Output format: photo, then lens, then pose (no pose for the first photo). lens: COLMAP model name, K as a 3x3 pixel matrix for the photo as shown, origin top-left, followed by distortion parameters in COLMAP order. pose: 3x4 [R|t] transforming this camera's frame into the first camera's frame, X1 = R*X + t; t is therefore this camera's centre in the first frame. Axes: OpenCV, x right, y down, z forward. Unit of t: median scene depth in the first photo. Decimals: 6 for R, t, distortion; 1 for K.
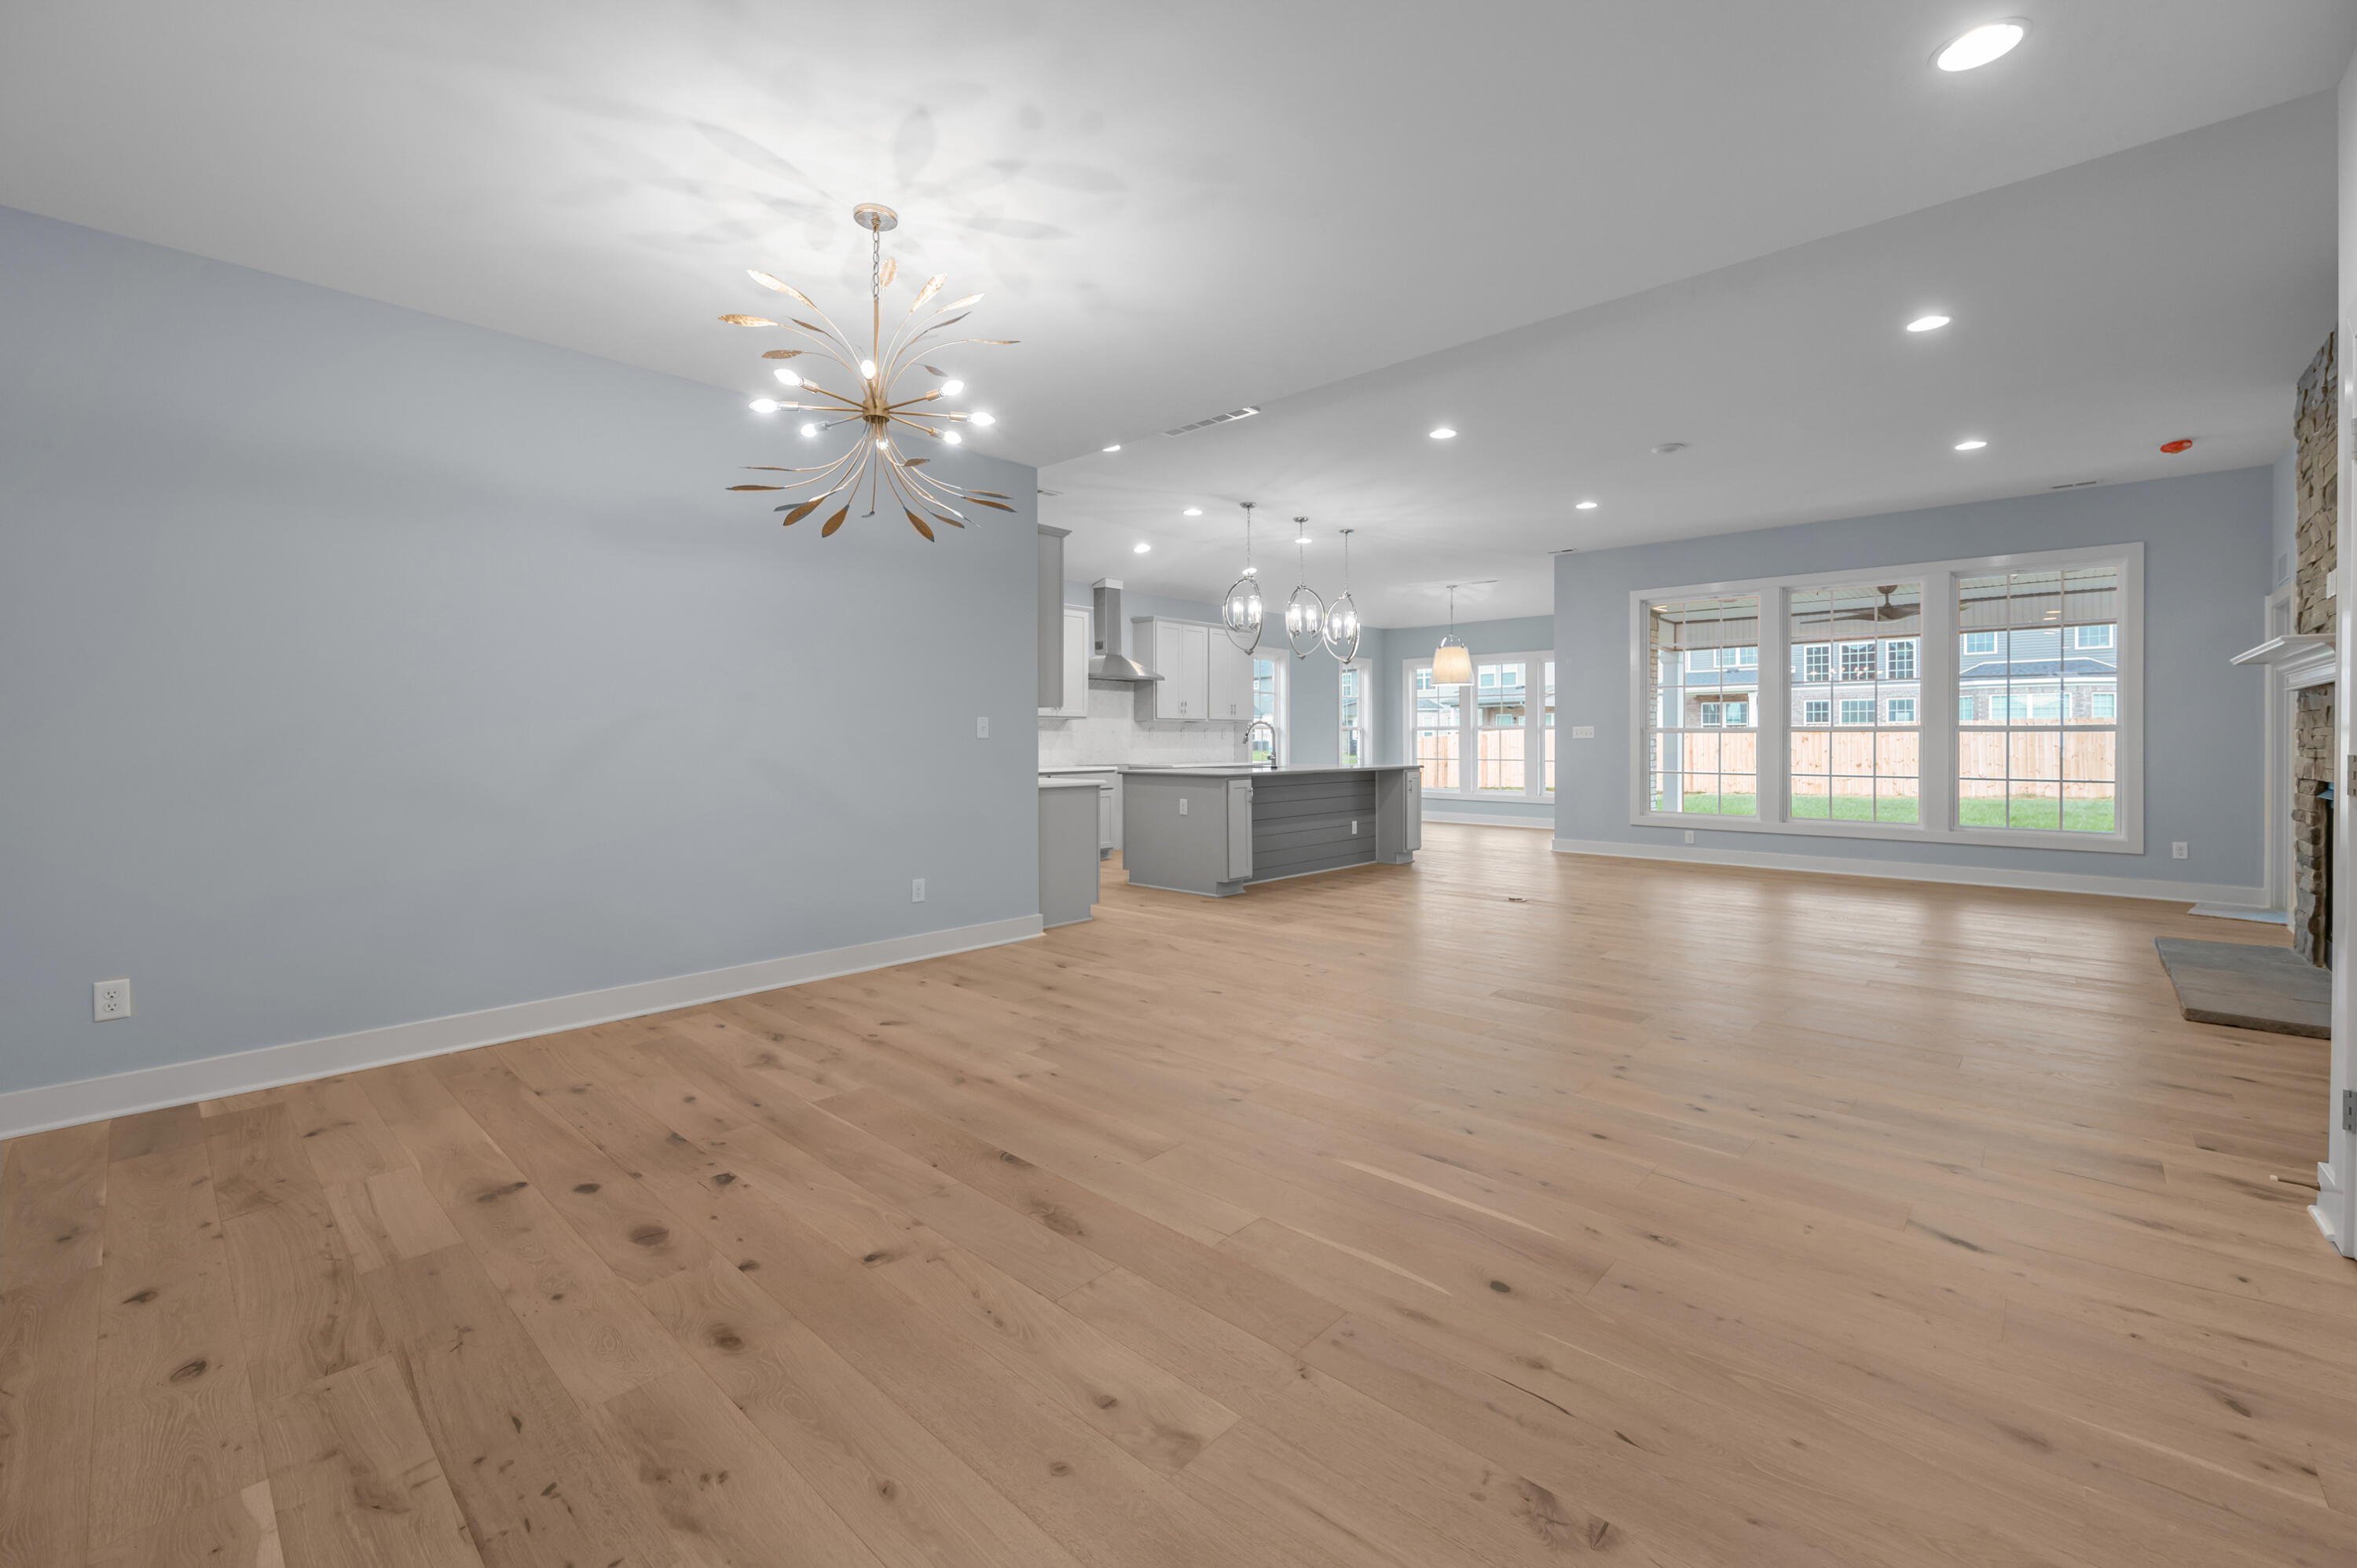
lens RADIAL K [[964.4, 0, 1196.0], [0, 964.4, 738.6], [0, 0, 1]] dist [-0.004514, -0.000752]
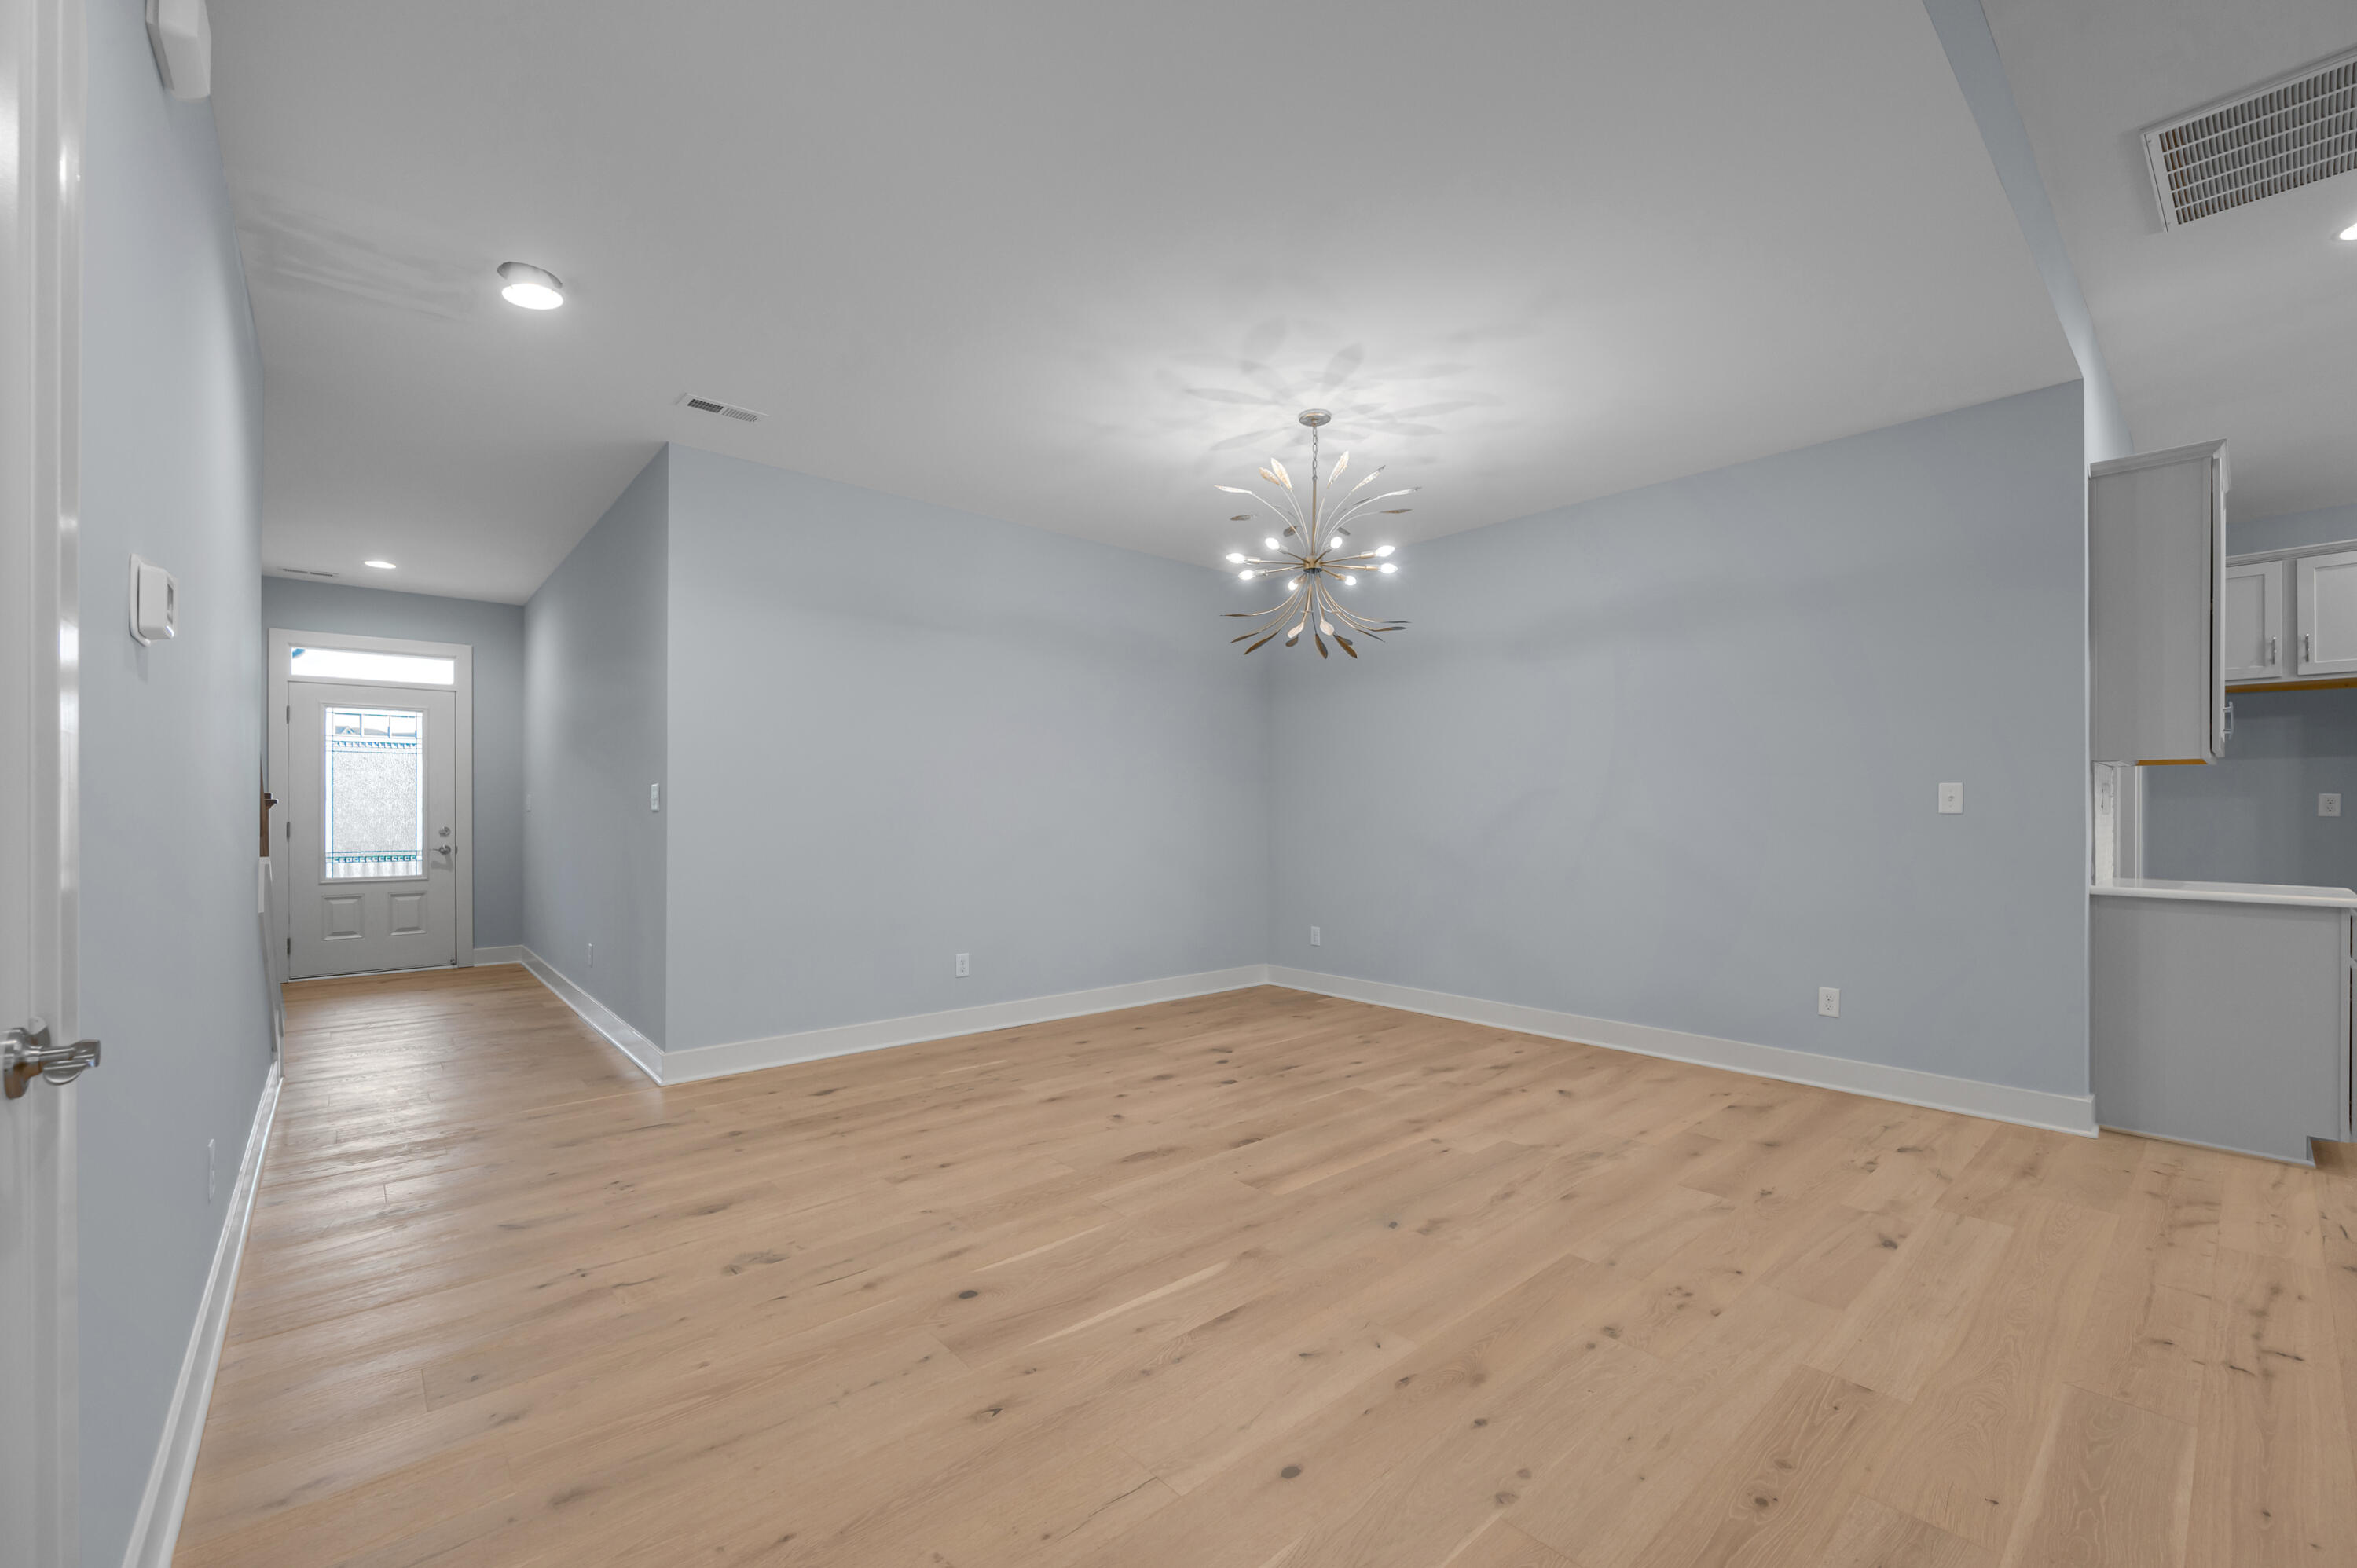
lens RADIAL K [[964.4, 0, 1184.5], [0, 964.4, 803.3], [0, 0, 1]] dist [-0.004514, -0.000752]
pose [[-0.111104, -0.004961, -0.993796, 1.005681], [-0.003307, 0.999984, -0.004622, -0.004268], [0.993803, 0.002773, -0.111119, 0.976011]]
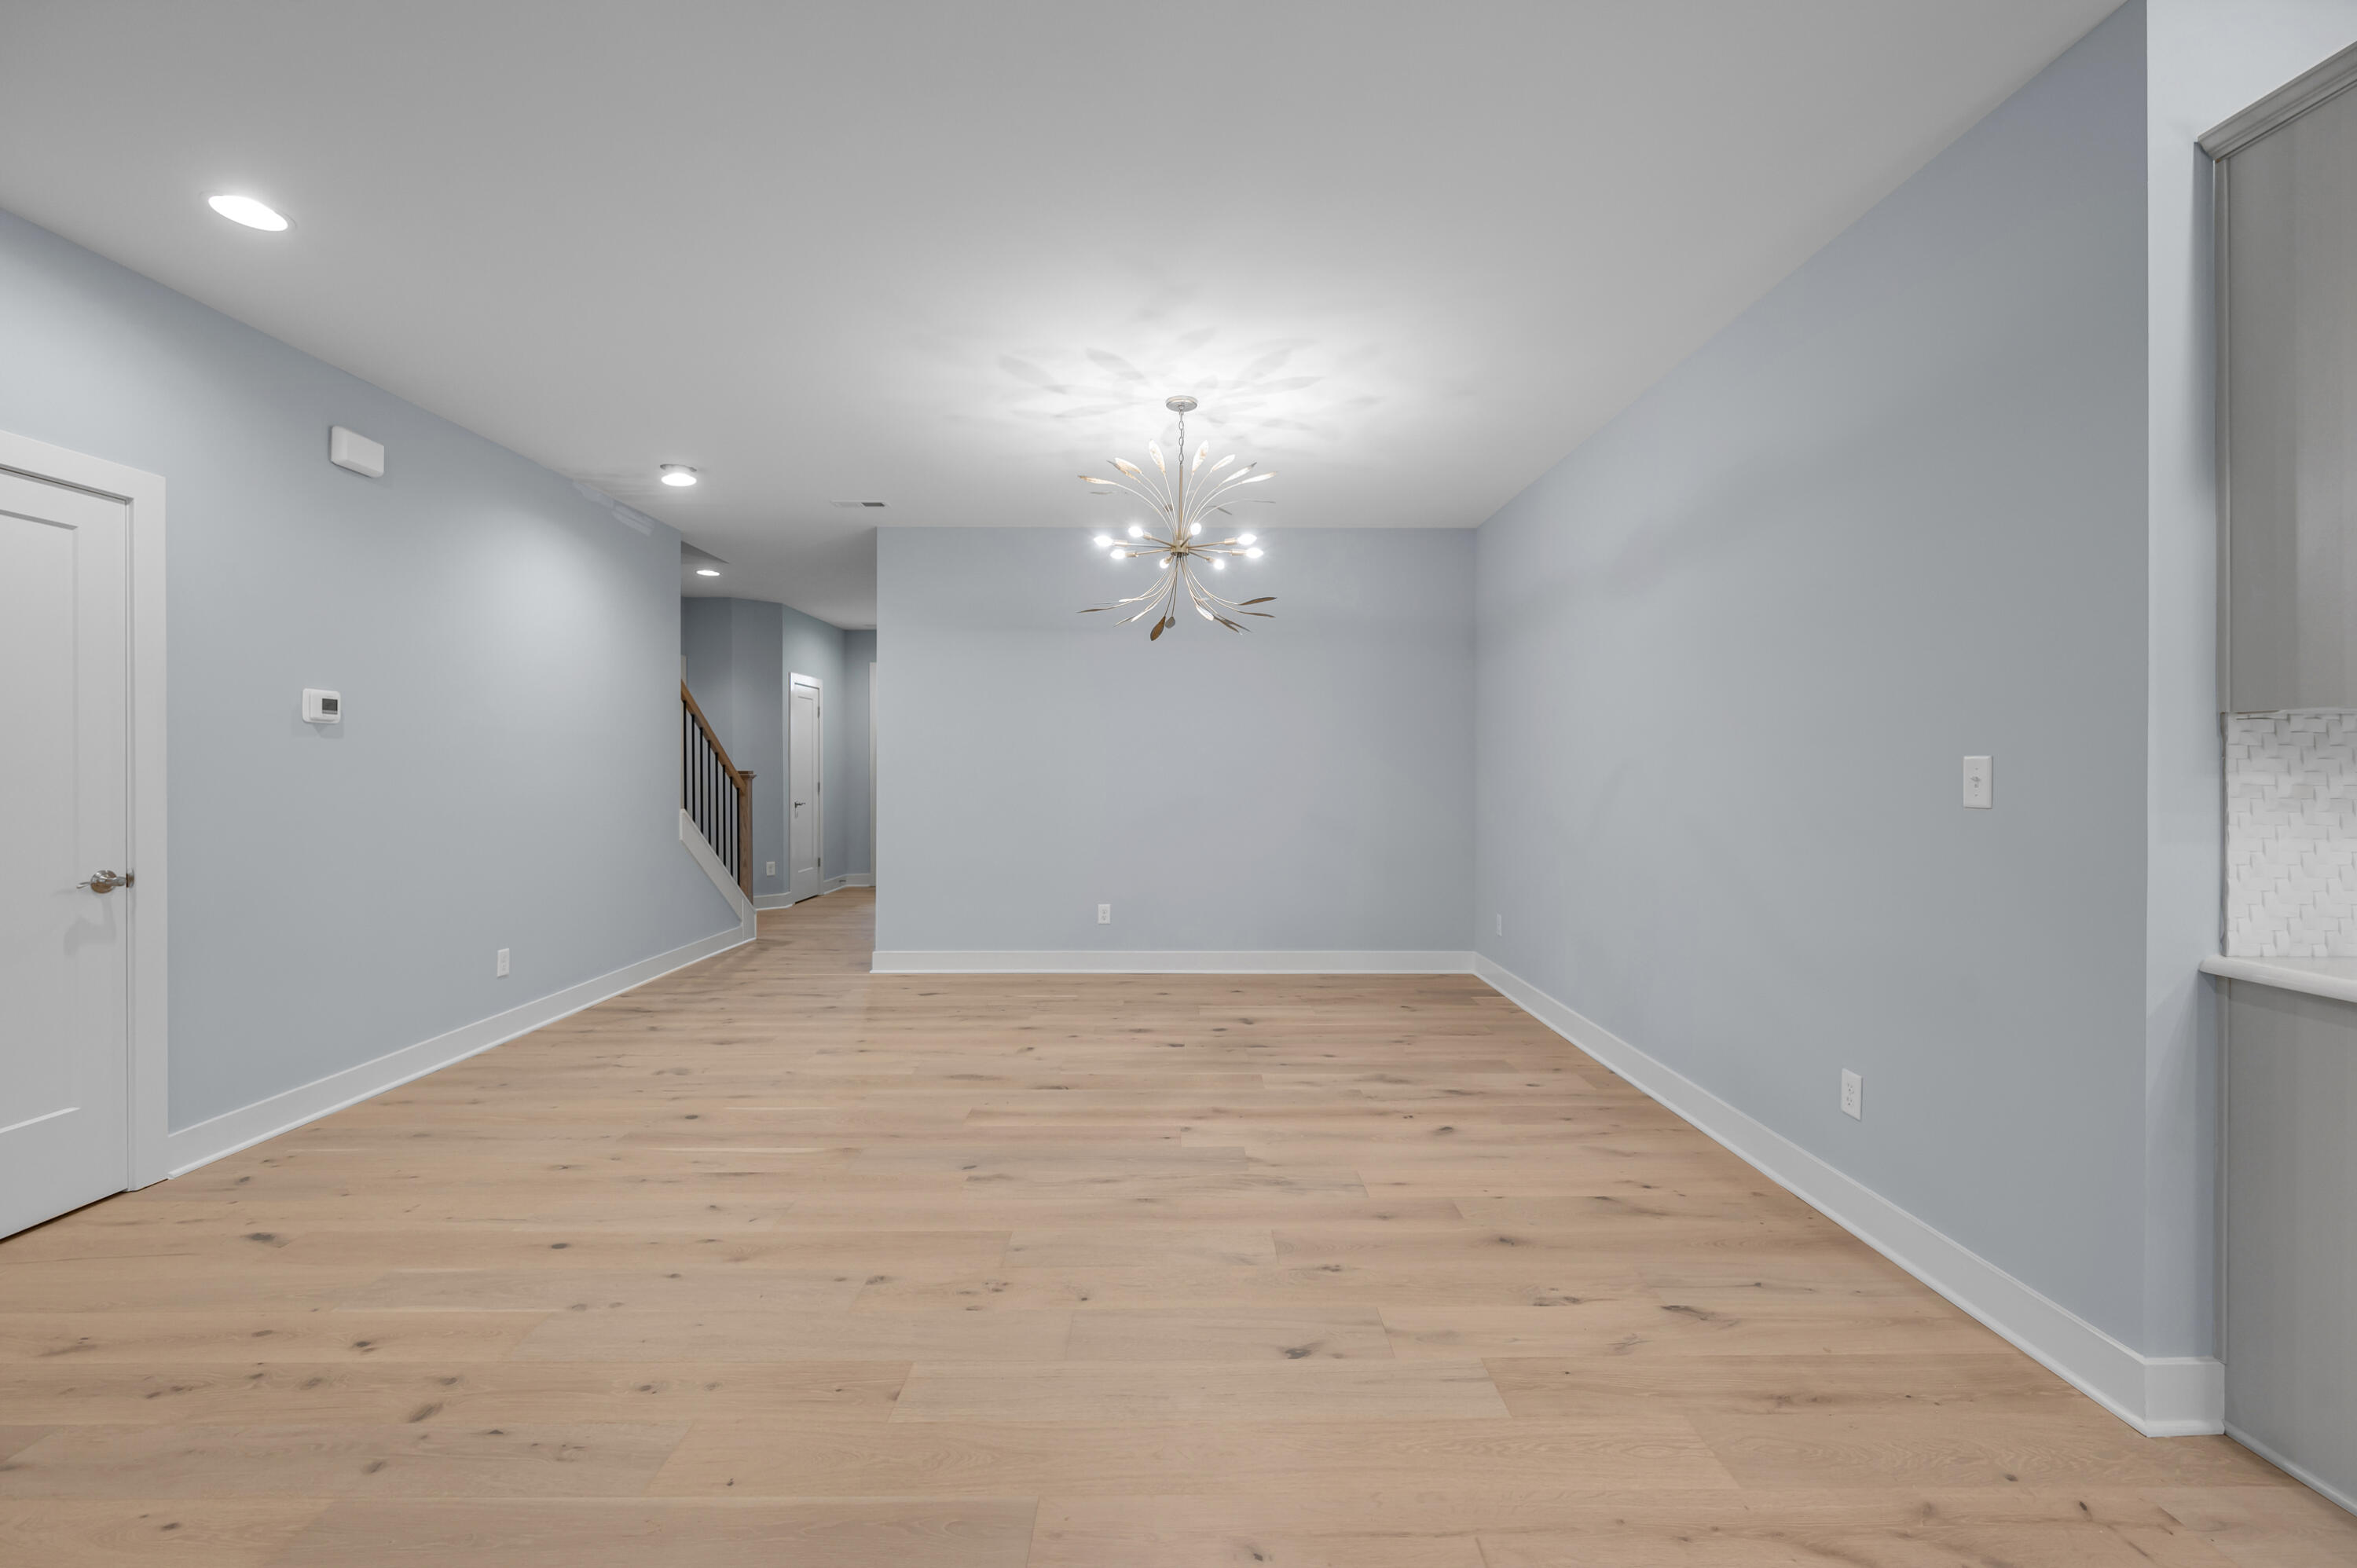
lens RADIAL K [[964.4, 0, 1183.4], [0, 964.4, 768.2], [0, 0, 1]] dist [-0.004514, -0.000752]
pose [[-0.739782, 0.002861, -0.672840, 0.577045], [0.001615, 0.999996, 0.002477, -0.034588], [0.672844, 0.000745, -0.739784, 2.010185]]
